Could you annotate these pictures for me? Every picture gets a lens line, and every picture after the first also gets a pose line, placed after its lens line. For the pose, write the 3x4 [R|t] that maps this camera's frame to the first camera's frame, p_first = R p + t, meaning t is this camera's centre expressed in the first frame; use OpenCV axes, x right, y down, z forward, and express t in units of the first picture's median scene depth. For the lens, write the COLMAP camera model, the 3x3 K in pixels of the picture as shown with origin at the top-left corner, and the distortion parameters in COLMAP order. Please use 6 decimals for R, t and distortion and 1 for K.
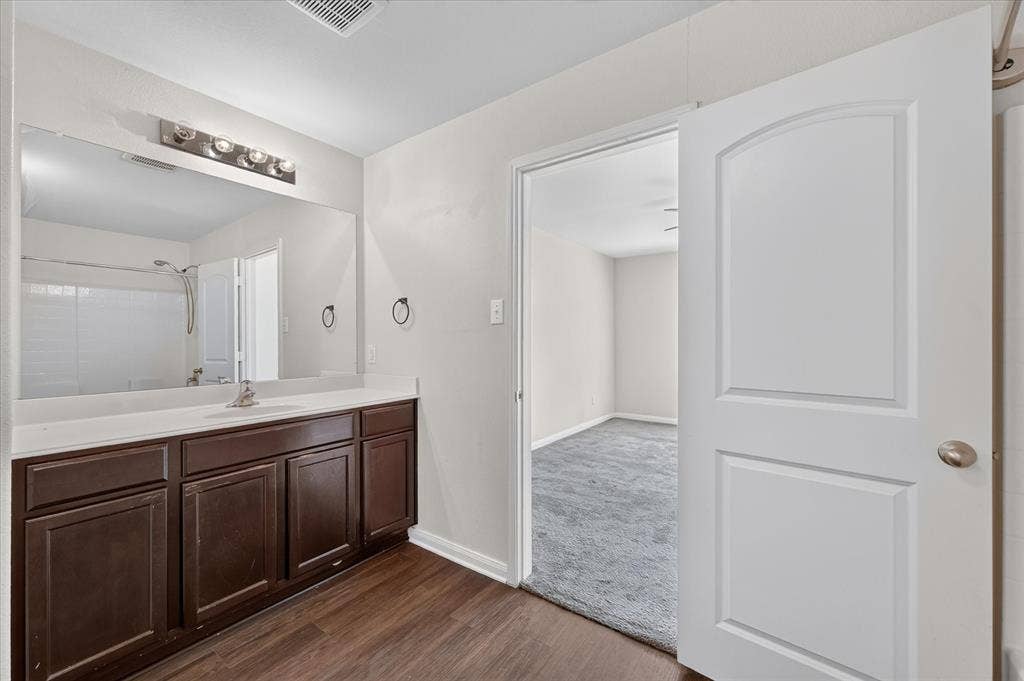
lens RADIAL K [[409.0, 0, 512.1], [0, 409.0, 337.2], [0, 0, 1]] dist [-0.000597, 0.000111]
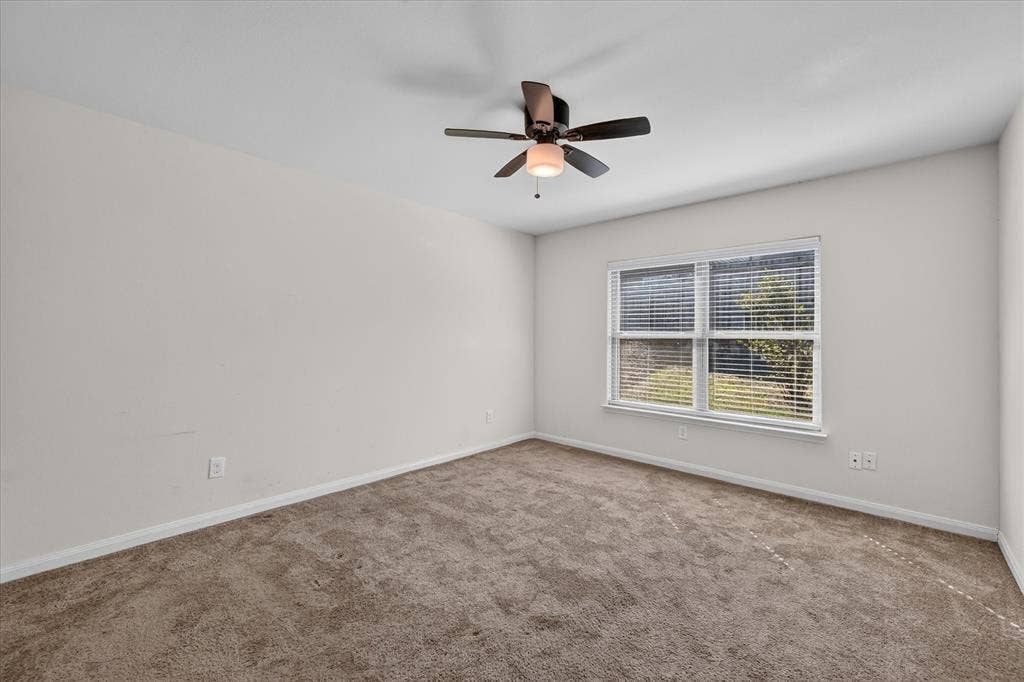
lens RADIAL K [[409.0, 0, 512.1], [0, 409.0, 337.7], [0, 0, 1]] dist [-0.000597, 0.000111]
pose [[0.992490, 0.000871, -0.122319, 0.711540], [-0.001094, 0.999998, -0.001762, 0.011997], [0.122317, 0.001883, 0.992489, 0.505667]]
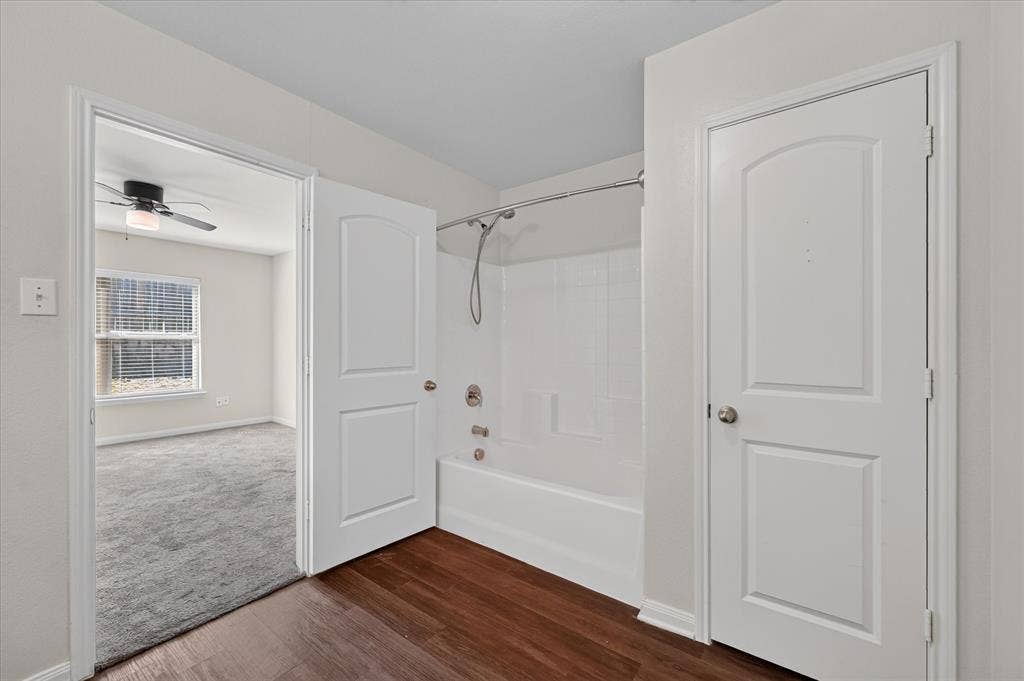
lens RADIAL K [[409.0, 0, 512.1], [0, 409.0, 337.2], [0, 0, 1]] dist [-0.000597, 0.000111]
pose [[0.029869, 0.002764, 0.999550, -0.531401], [-0.009380, 0.999953, -0.002485, -0.001553], [-0.999510, -0.009301, 0.029894, 0.170681]]
